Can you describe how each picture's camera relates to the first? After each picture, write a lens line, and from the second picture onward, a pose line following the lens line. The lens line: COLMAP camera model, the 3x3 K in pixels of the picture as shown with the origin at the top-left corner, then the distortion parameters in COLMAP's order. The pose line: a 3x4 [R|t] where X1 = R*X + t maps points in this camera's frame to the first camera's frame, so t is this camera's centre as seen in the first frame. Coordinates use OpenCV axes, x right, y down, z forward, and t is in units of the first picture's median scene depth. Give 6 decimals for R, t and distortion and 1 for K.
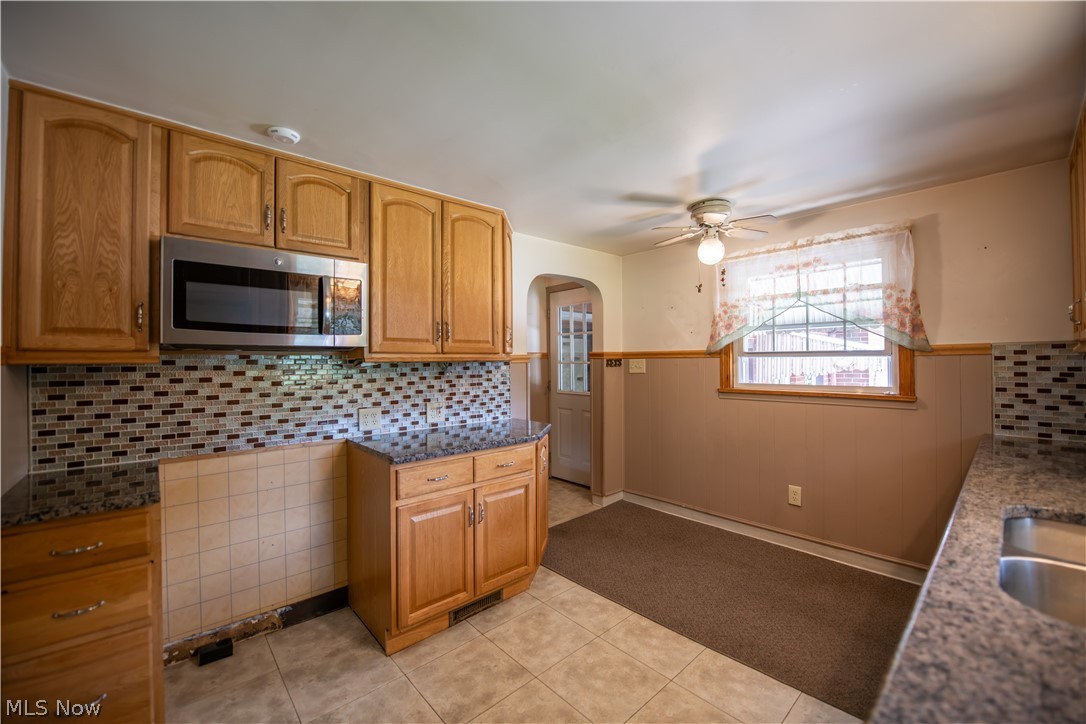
lens RADIAL K [[429.6, 0, 546.0], [0, 429.6, 358.7], [0, 0, 1]] dist [-0.015981, -0.001498]
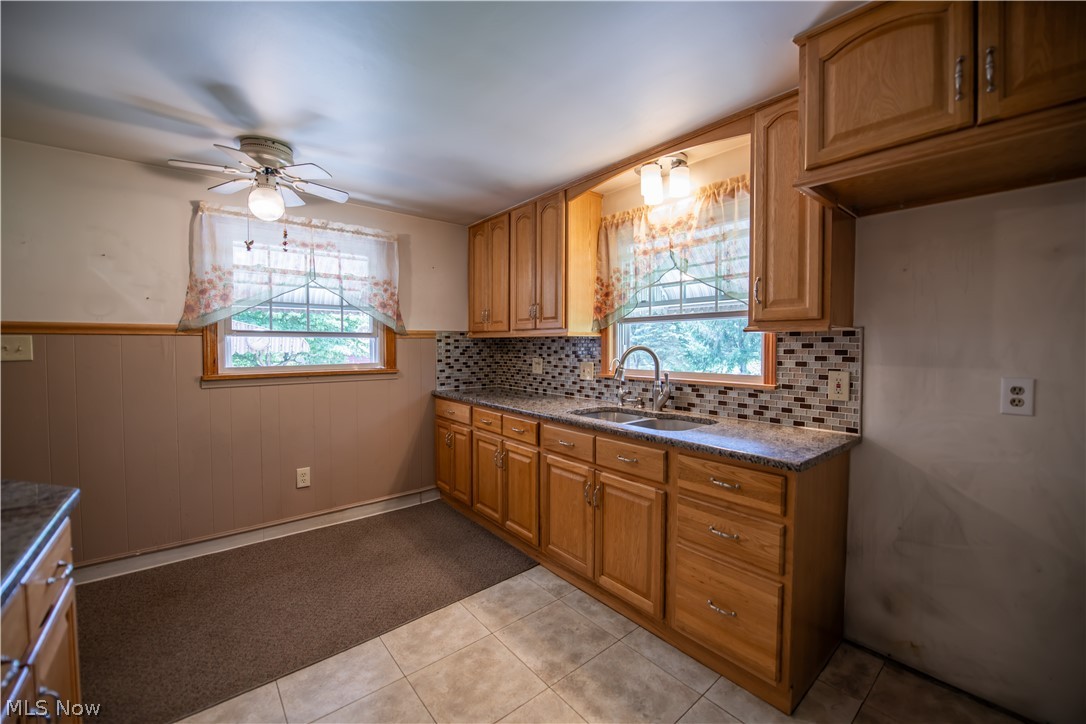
lens RADIAL K [[429.6, 0, 545.0], [0, 429.6, 359.4], [0, 0, 1]] dist [-0.015981, -0.001498]
pose [[0.049211, -0.025172, 0.998471, -0.403819], [-0.005681, 0.999659, 0.025482, 0.020754], [-0.998772, -0.006927, 0.049051, 0.431584]]
